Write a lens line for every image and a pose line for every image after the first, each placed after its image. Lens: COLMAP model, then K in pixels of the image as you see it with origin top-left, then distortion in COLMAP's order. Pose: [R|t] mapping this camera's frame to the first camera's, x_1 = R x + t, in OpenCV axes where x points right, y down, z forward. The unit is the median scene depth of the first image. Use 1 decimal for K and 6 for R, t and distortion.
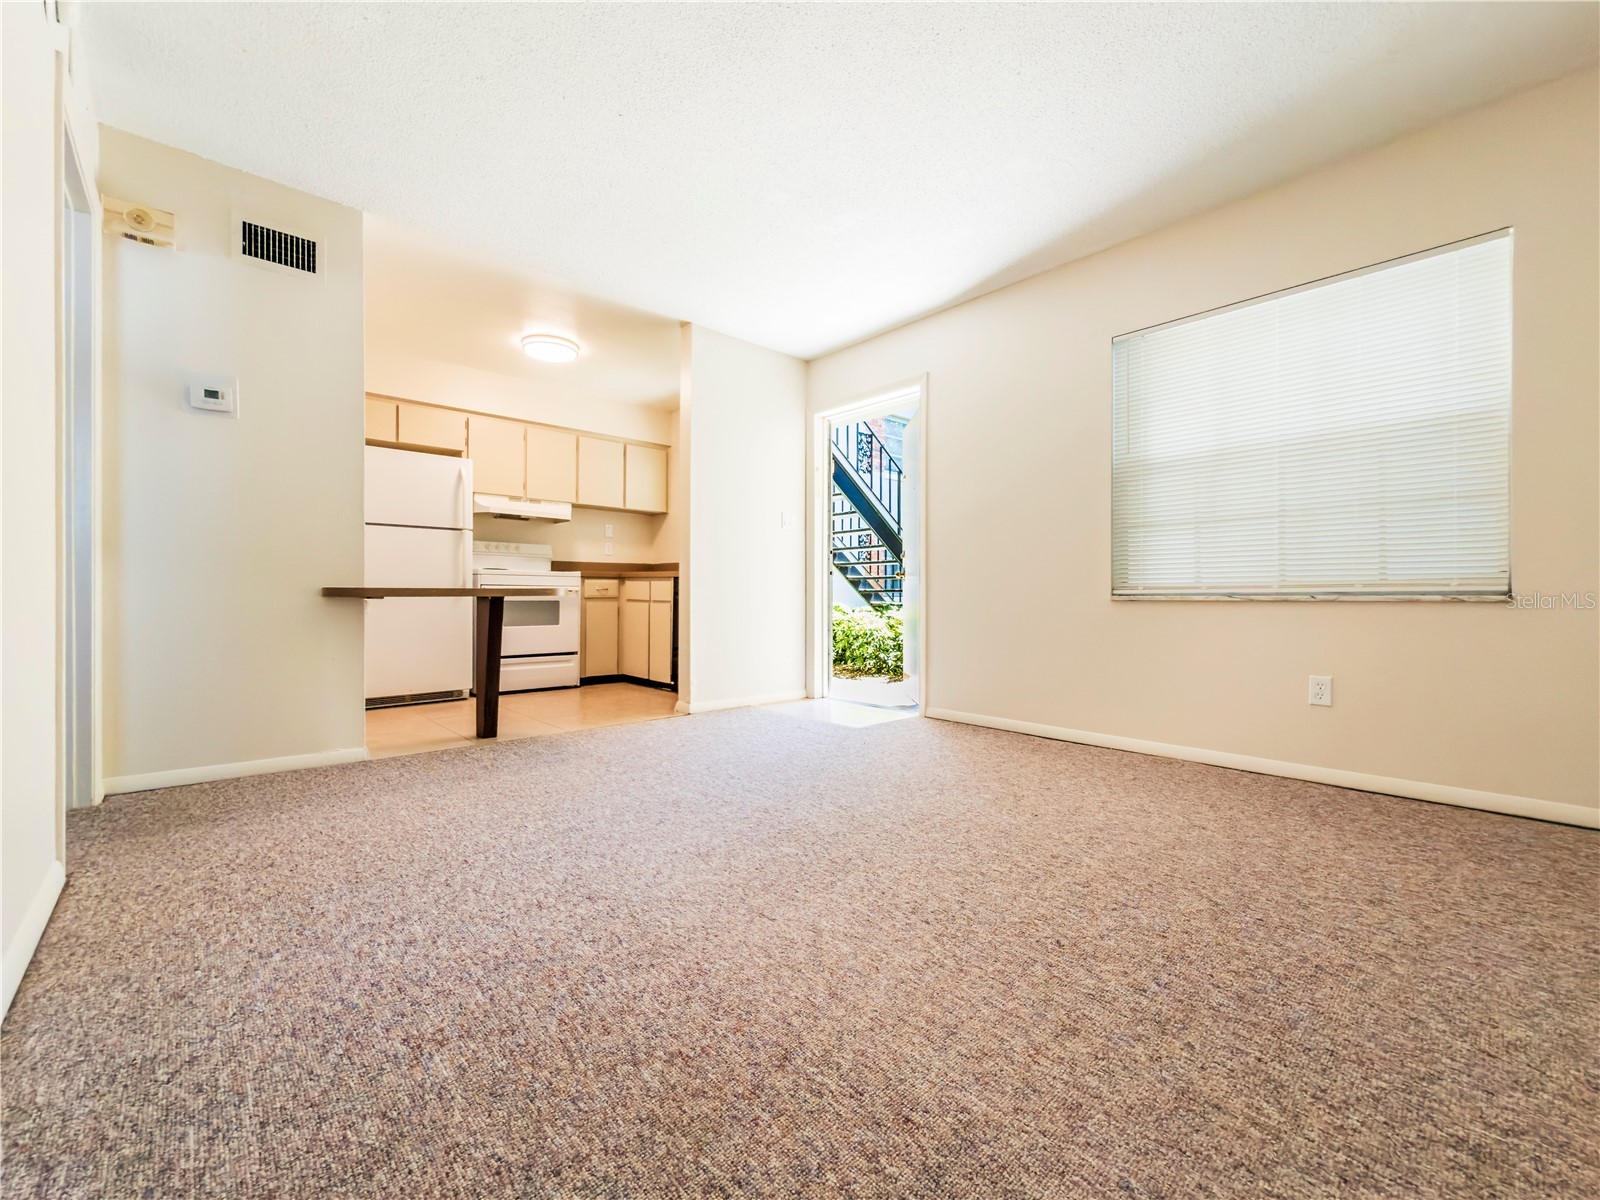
lens RADIAL K [[644.0, 0, 812.8], [0, 644.0, 619.4], [0, 0, 1]] dist [0.000936, -0.000203]
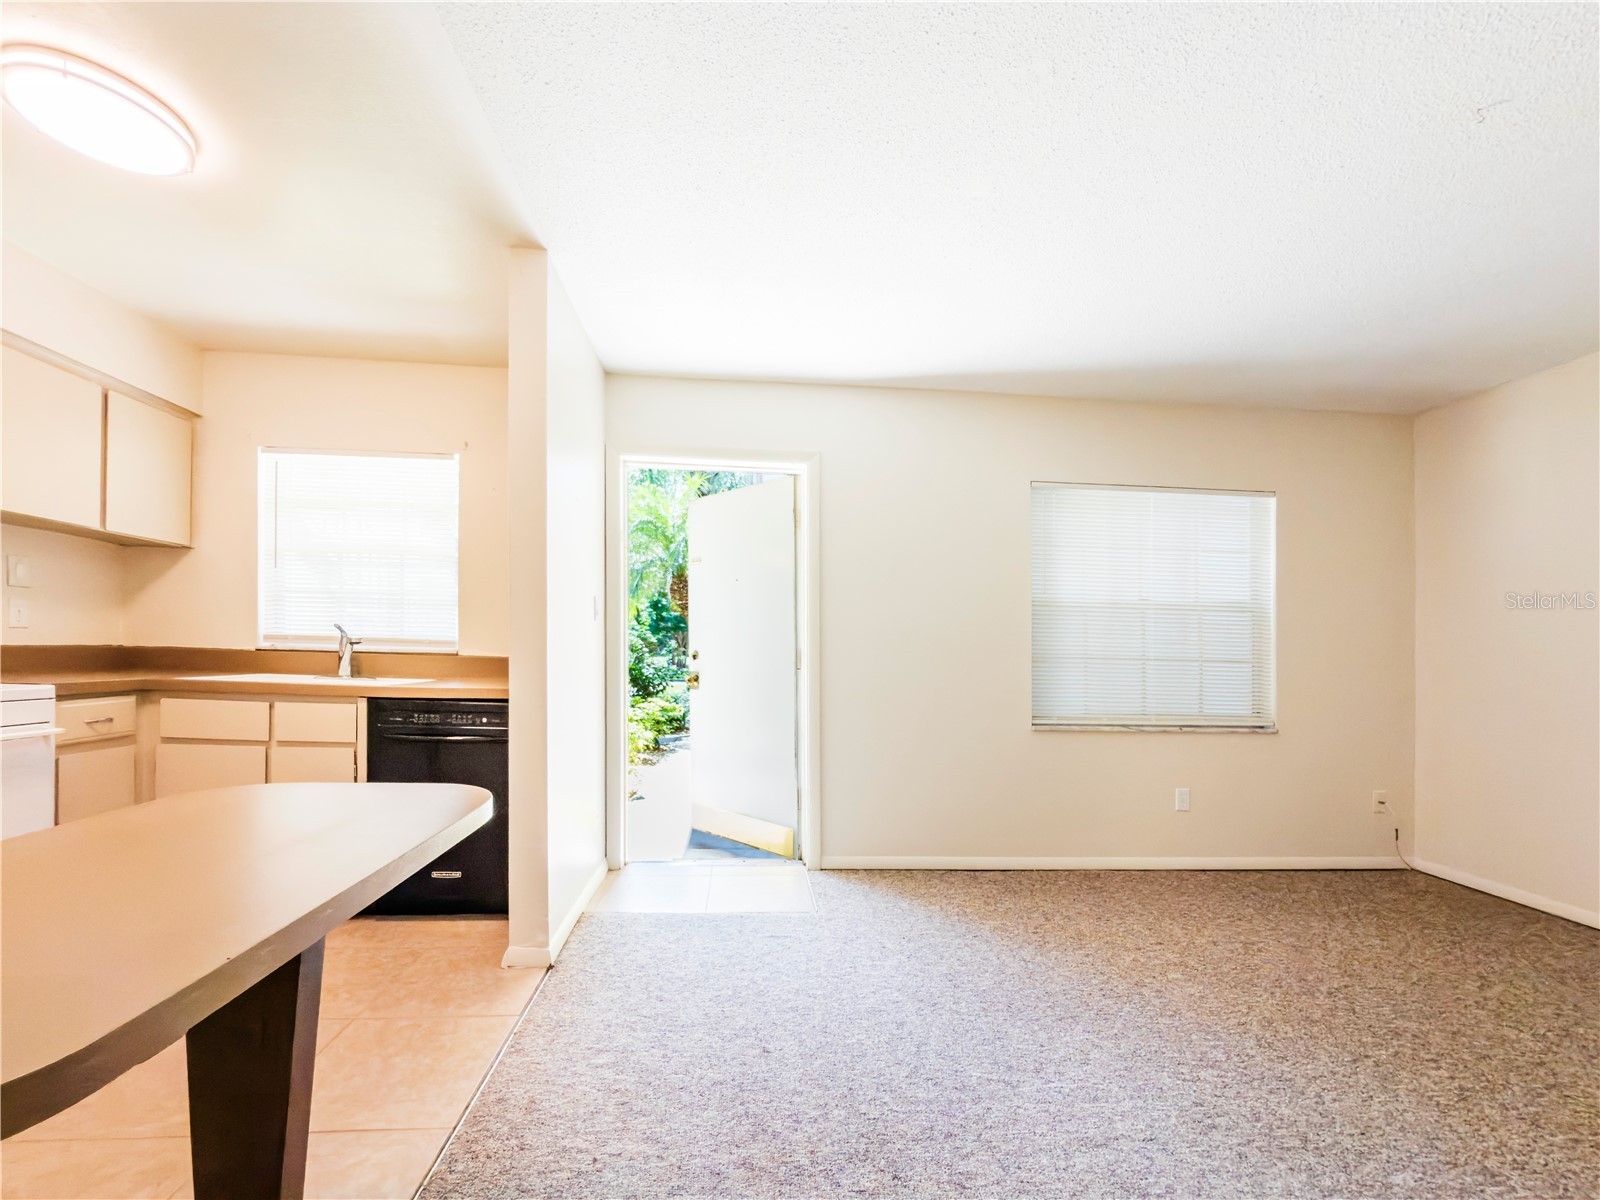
lens RADIAL K [[649.8, 0, 771.0], [0, 649.8, 672.6], [0, 0, 1]] dist [0.003376, 0.000507]
pose [[0.642433, -0.011766, 0.766251, -0.386793], [0.007044, 0.999931, 0.009448, -0.083484], [-0.766309, -0.000672, 0.642472, 0.392570]]
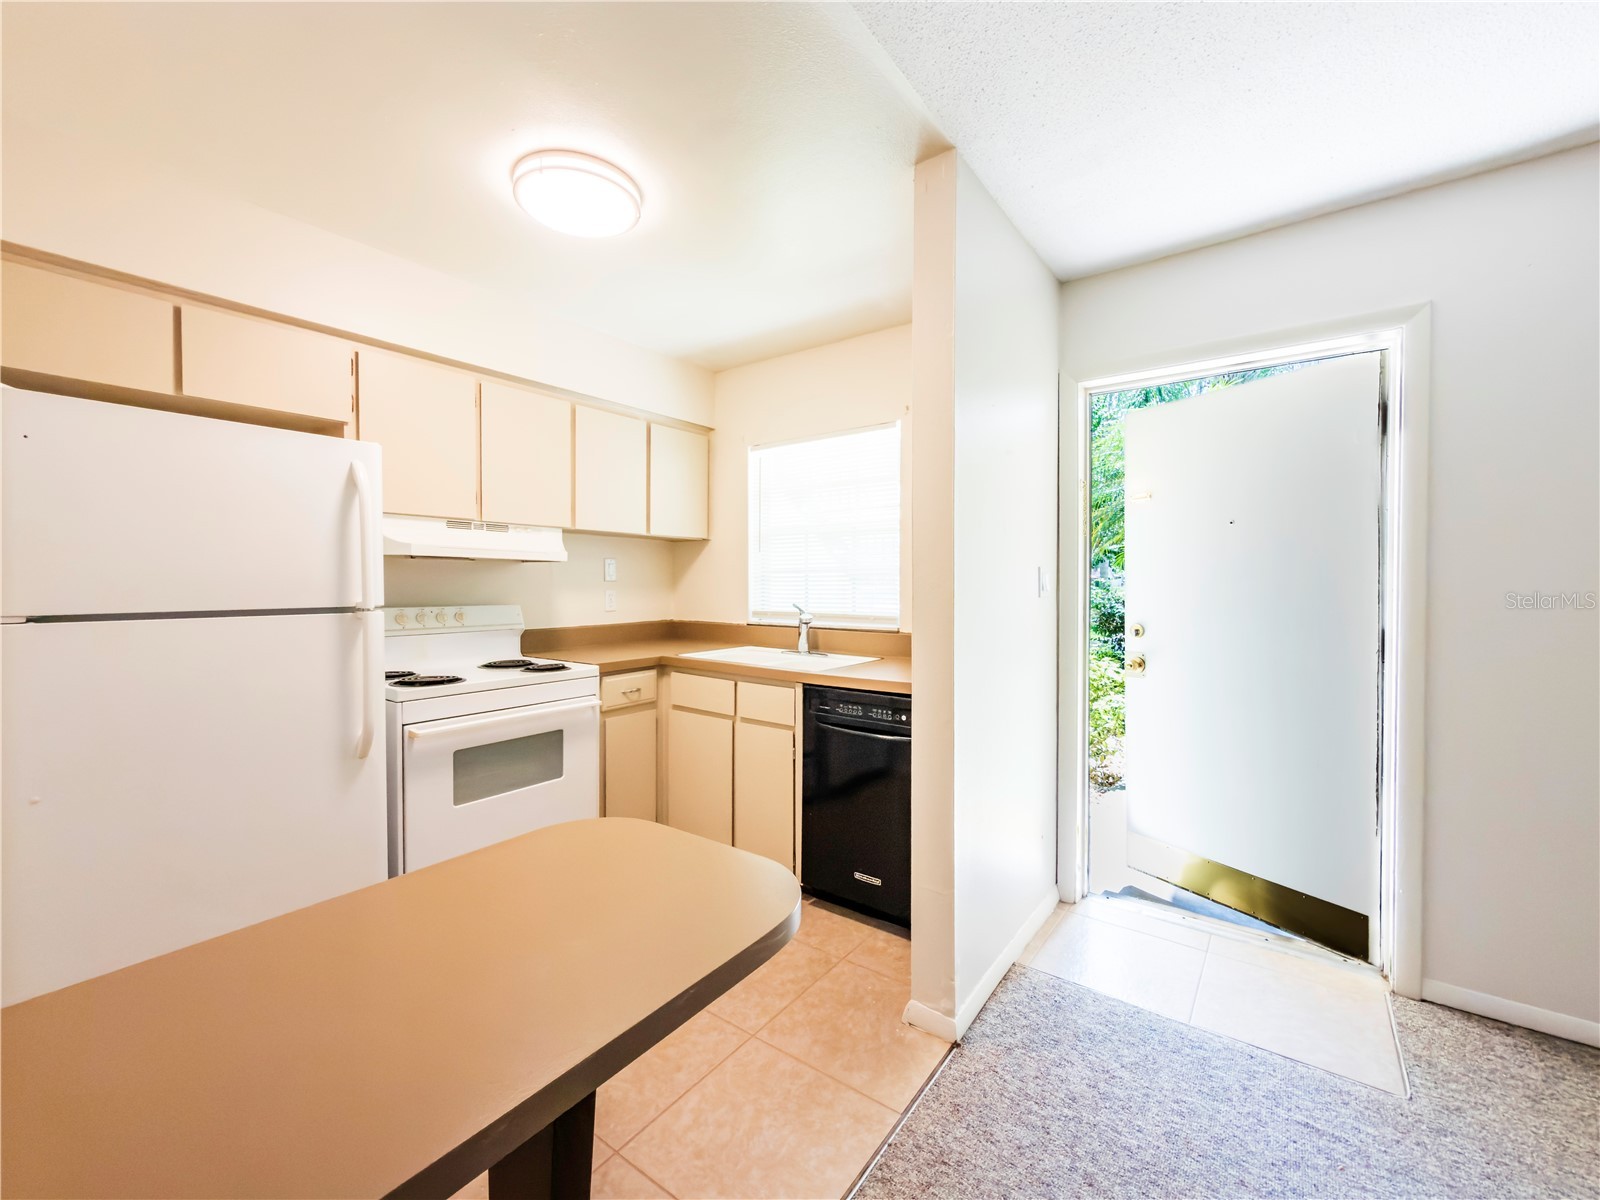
lens RADIAL K [[644.0, 0, 811.0], [0, 644.0, 619.9], [0, 0, 1]] dist [0.000936, -0.000203]
pose [[0.982852, -0.014447, 0.183831, -0.288882], [0.011677, 0.999802, 0.016140, -0.118025], [-0.184027, -0.013716, 0.982825, 0.460646]]
